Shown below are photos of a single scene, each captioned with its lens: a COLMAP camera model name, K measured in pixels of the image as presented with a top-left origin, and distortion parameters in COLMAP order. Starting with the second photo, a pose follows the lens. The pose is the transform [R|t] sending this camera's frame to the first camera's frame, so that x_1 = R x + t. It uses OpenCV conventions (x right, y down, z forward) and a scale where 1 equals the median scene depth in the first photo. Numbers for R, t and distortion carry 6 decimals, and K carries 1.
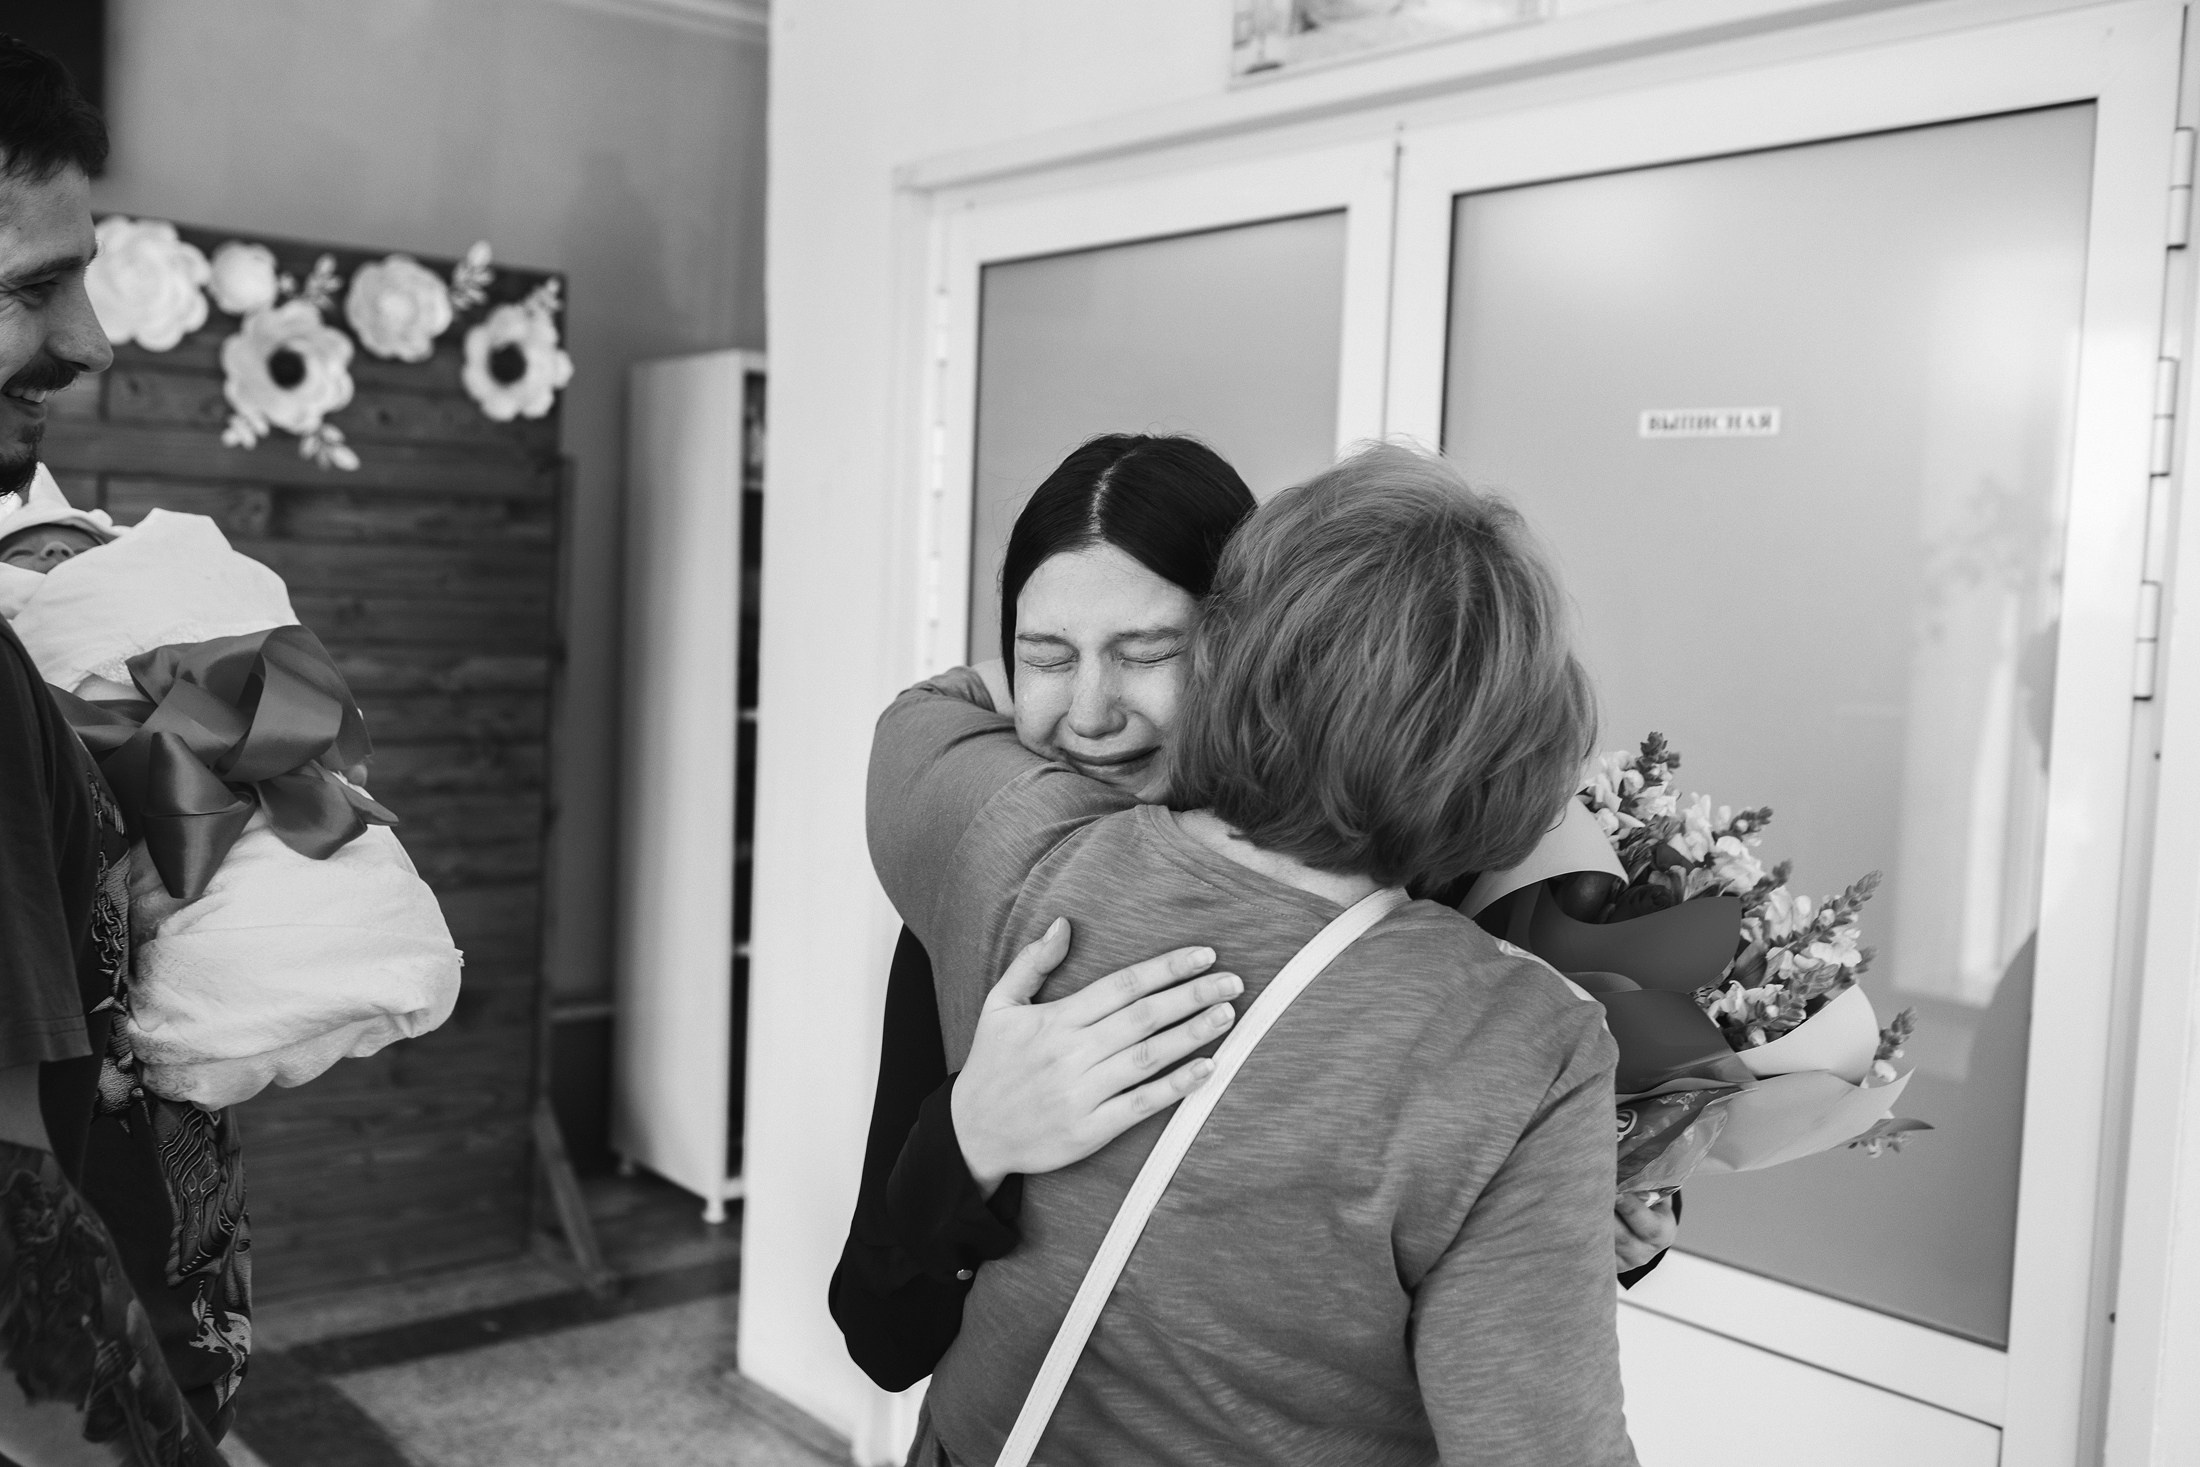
lens RADIAL K [[2114.4, 0, 1101.5], [0, 2114.4, 727.8], [0, 0, 1]] dist [0.004574, -0.001774]
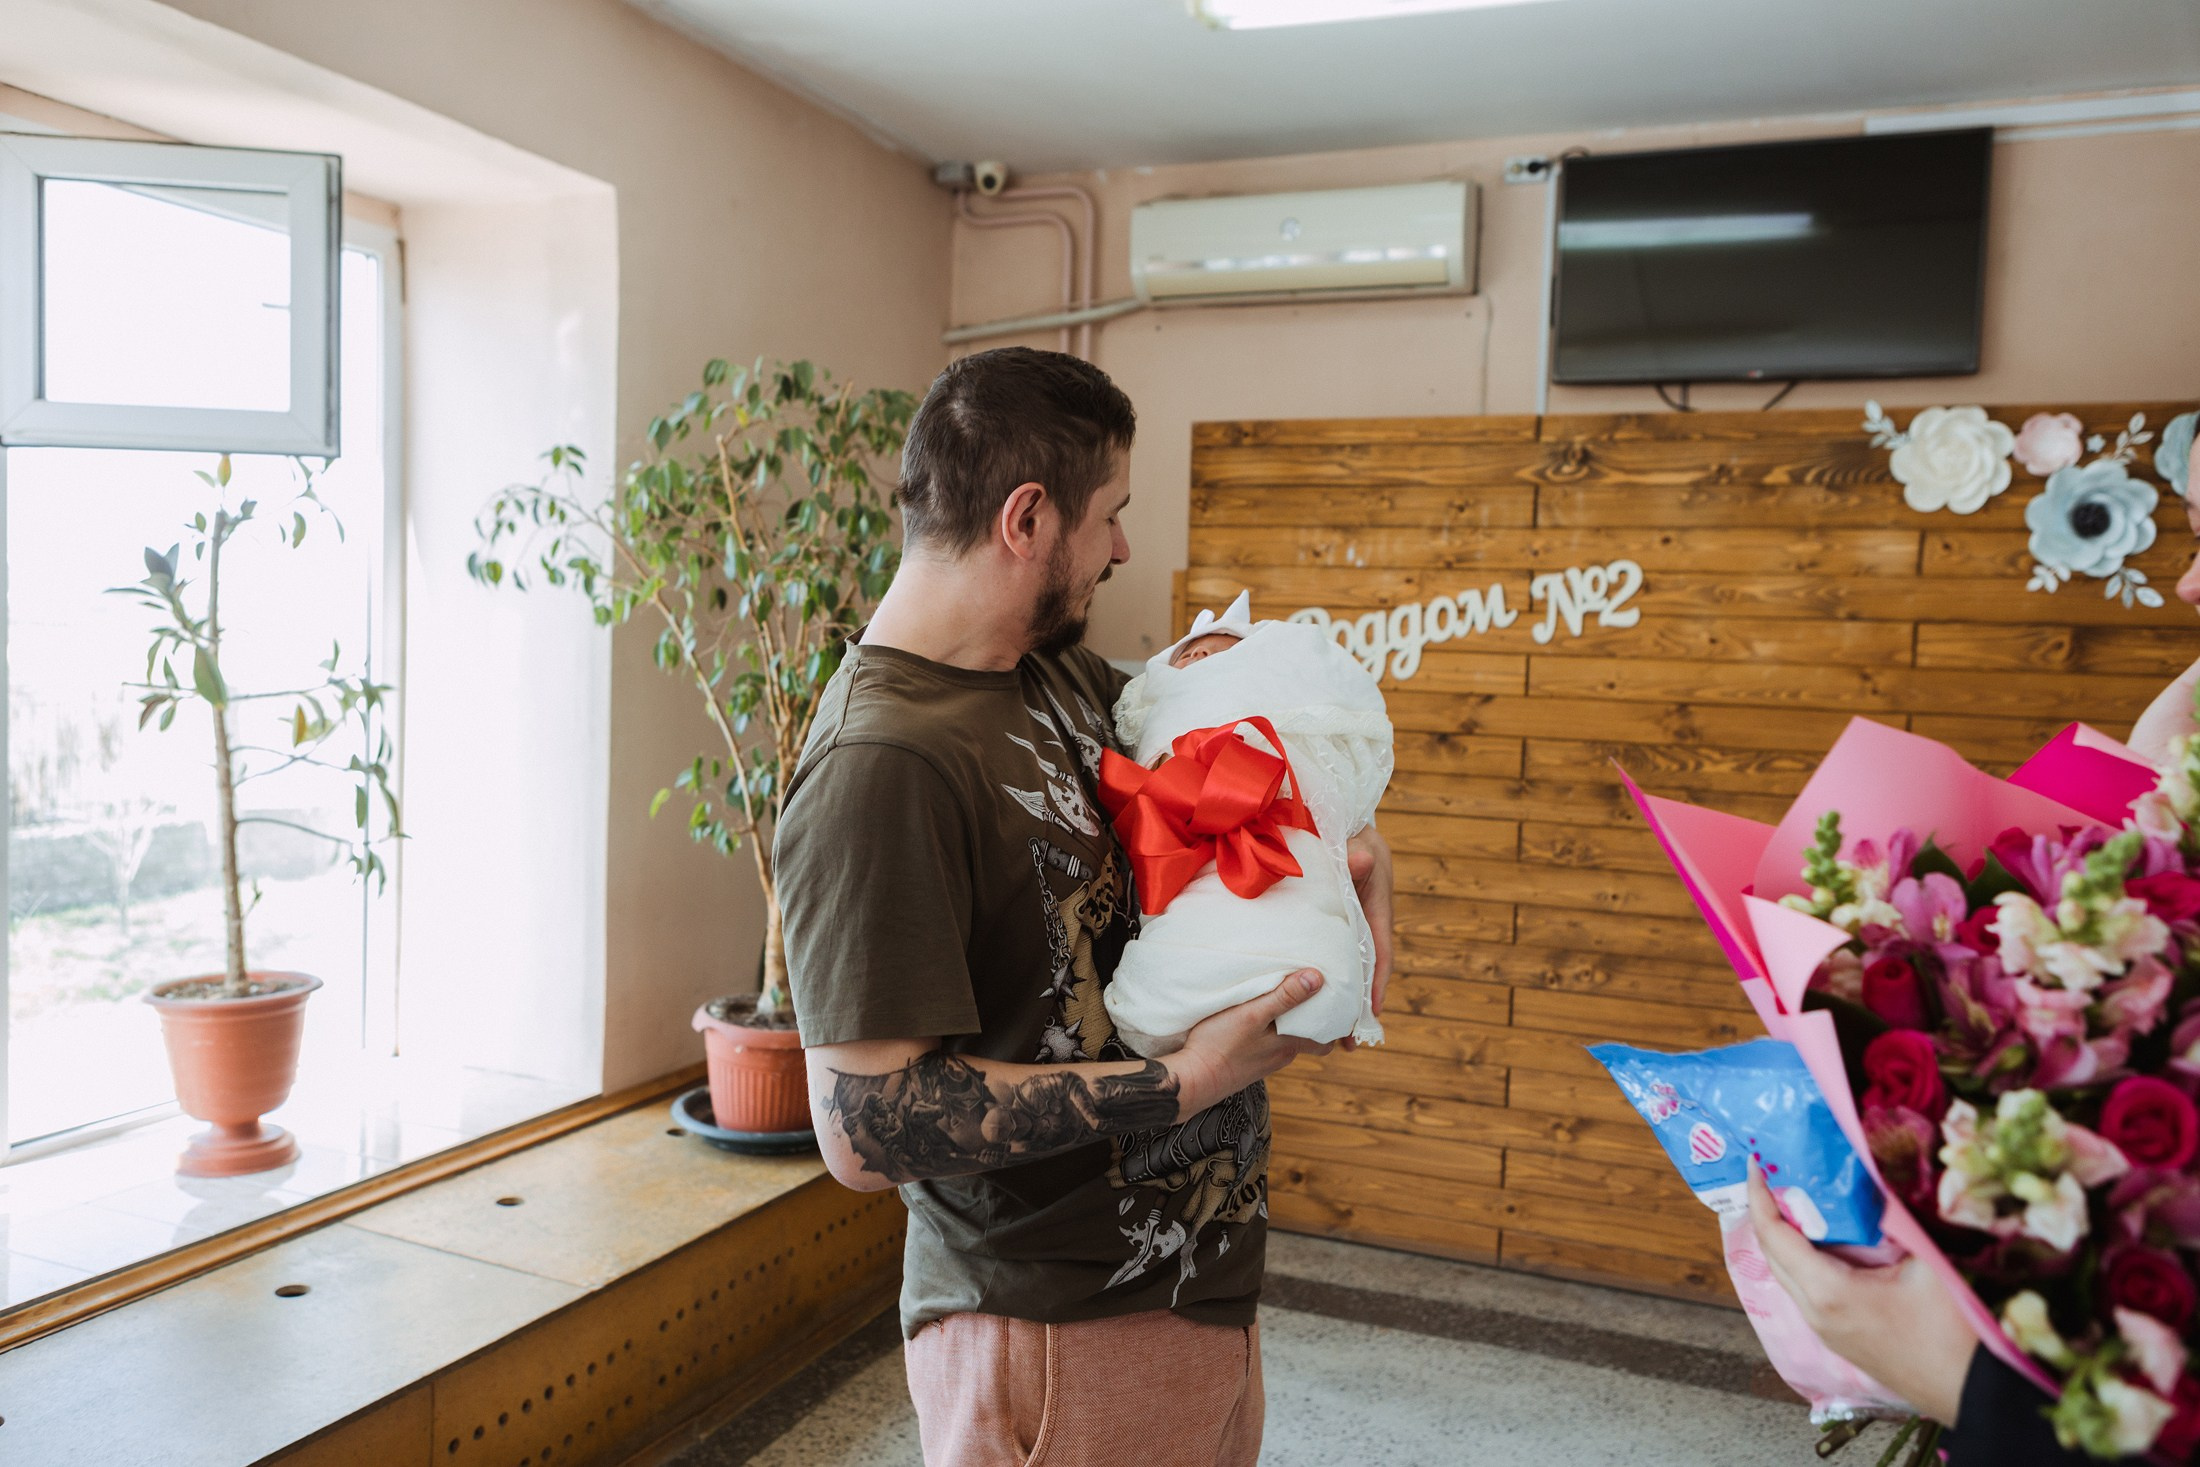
lens RADIAL K [[1698.3, 0, 1105.4], [0, 1698.3, 721.9], [0, 0, 1]] dist [0.003853, -0.000440]
pose [[0.452732, 0.019250, -0.891439, 0.174579], [-0.078373, 0.996756, -0.018278, -0.007664], [0.888195, 0.078140, 0.452773, 0.146312]]
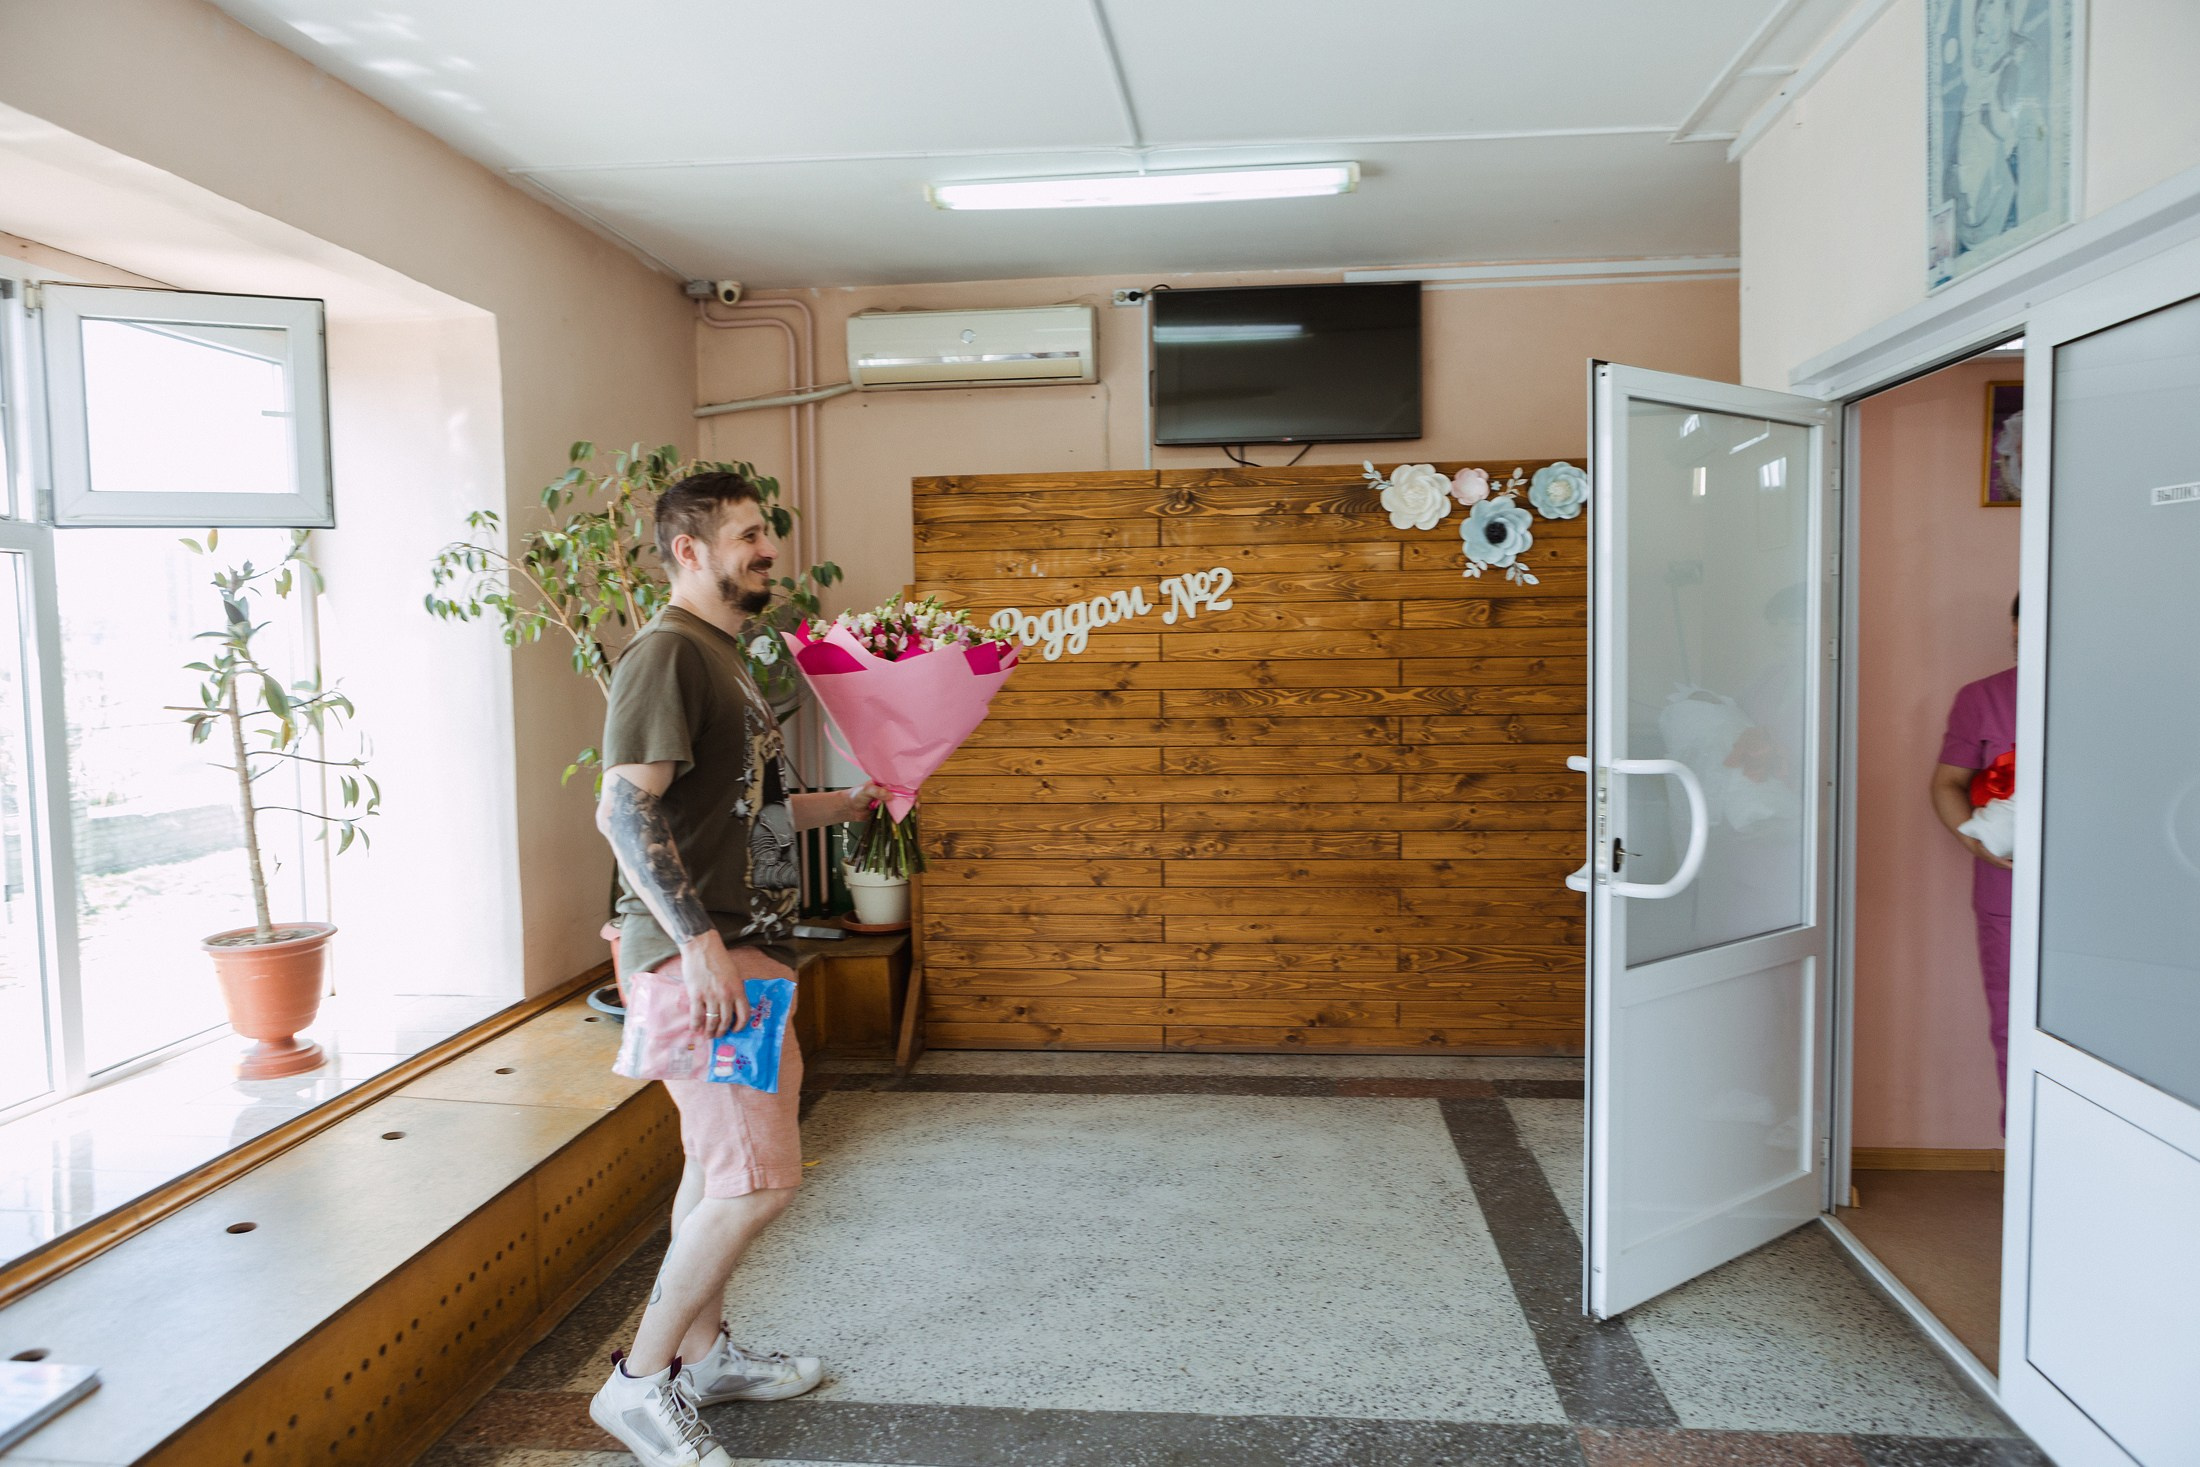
lens RADIAL K [[1463.5, 0, 1105.6], [0, 1463.5, 721.6], [0, 0, 1]] dist [-0.039782, 0.000804]
pose [[0.689561, -0.009331, -0.724167, 0.277484], [-0.007199, 0.999779, -0.019736, 0.016883], [0.724192, 0.018822, 0.689342, -0.088097]]
